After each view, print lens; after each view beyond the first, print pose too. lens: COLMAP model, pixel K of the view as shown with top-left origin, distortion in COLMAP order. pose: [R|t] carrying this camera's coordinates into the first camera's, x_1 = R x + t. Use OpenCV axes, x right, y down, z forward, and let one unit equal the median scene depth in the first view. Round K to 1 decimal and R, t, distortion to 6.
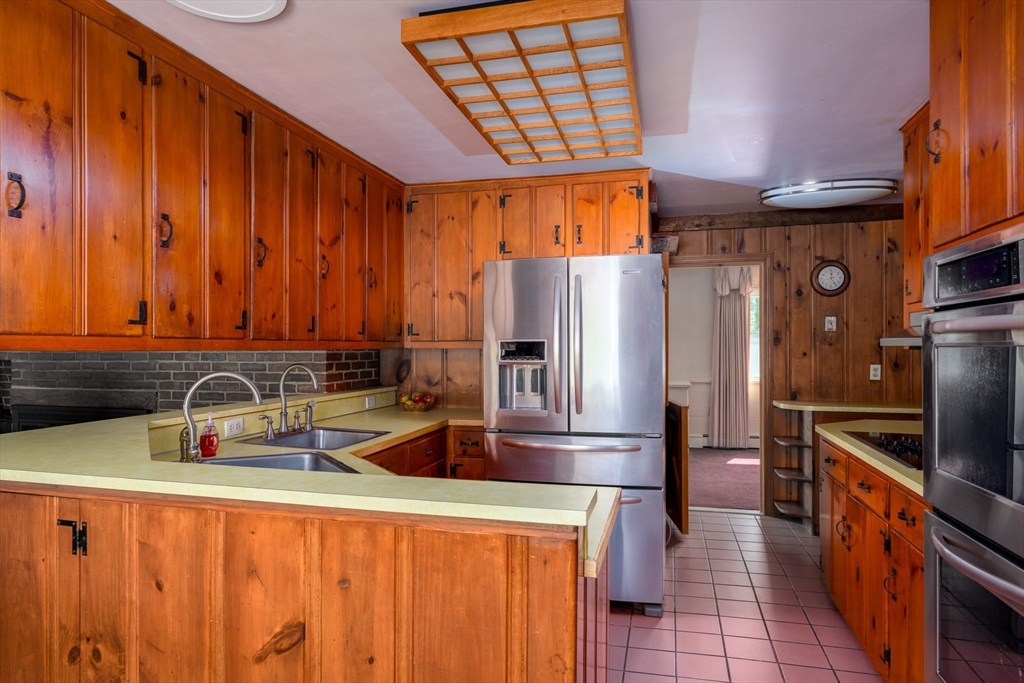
lens RADIAL K [[617.2, 0, 510.4], [0, 617.2, 346.6], [0, 0, 1]] dist [-0.001422, -0.002081]
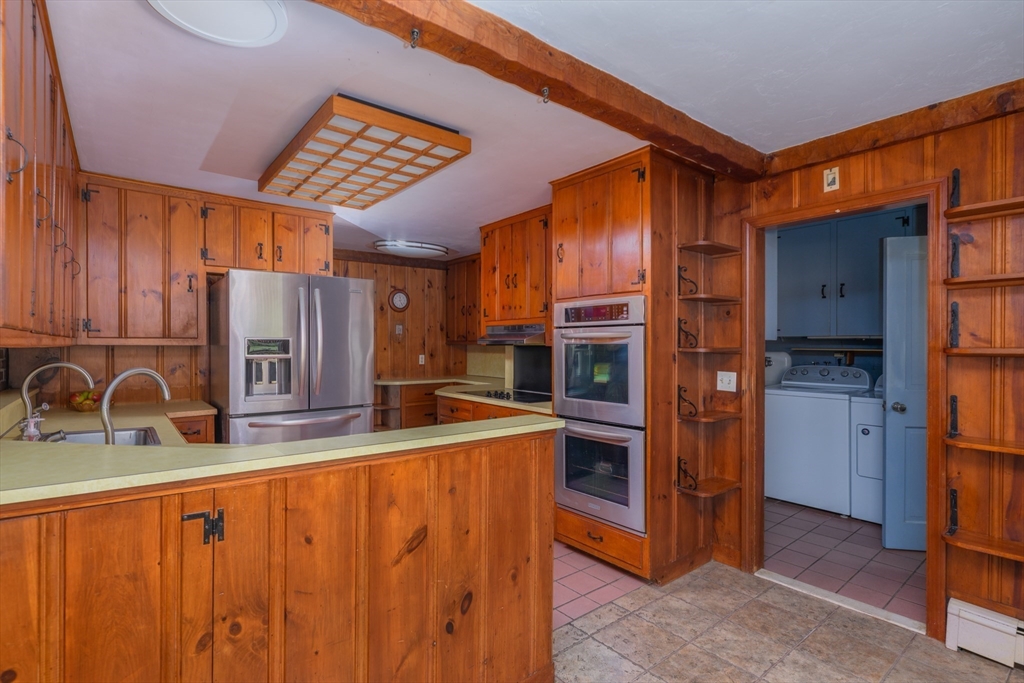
lens RADIAL K [[493.3, 0, 498.5], [0, 493.3, 346.9], [0, 0, 1]] dist [-0.001708, -0.000793]
pose [[0.606250, -0.003067, 0.795269, -0.360713], [-0.001165, 0.999988, 0.004744, 0.001228], [-0.795274, -0.003803, 0.606239, 0.038312]]
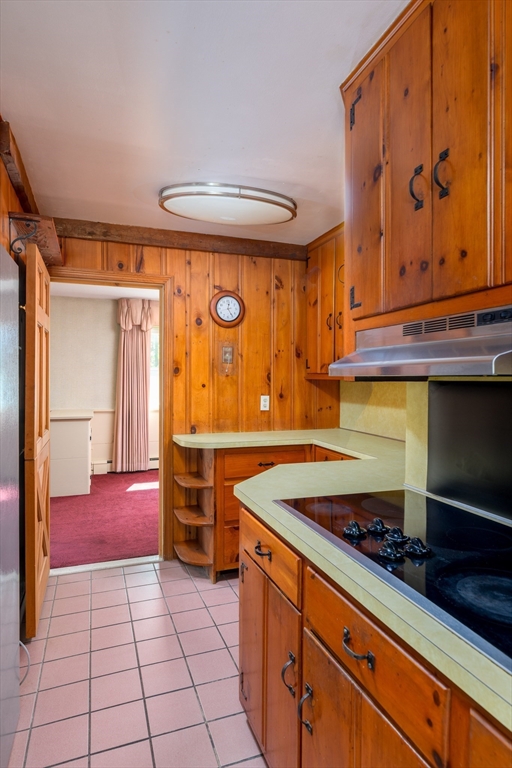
lens RADIAL K [[433.5, 0, 256.0], [0, 433.5, 384.0], [0, 0, 1]] dist [-0.003447, -0.000187]
pose [[0.822018, -0.001500, 0.569460, 0.175151], [-0.006535, 0.999906, 0.012068, 0.000893], [-0.569424, -0.013641, 0.821931, 0.438424]]
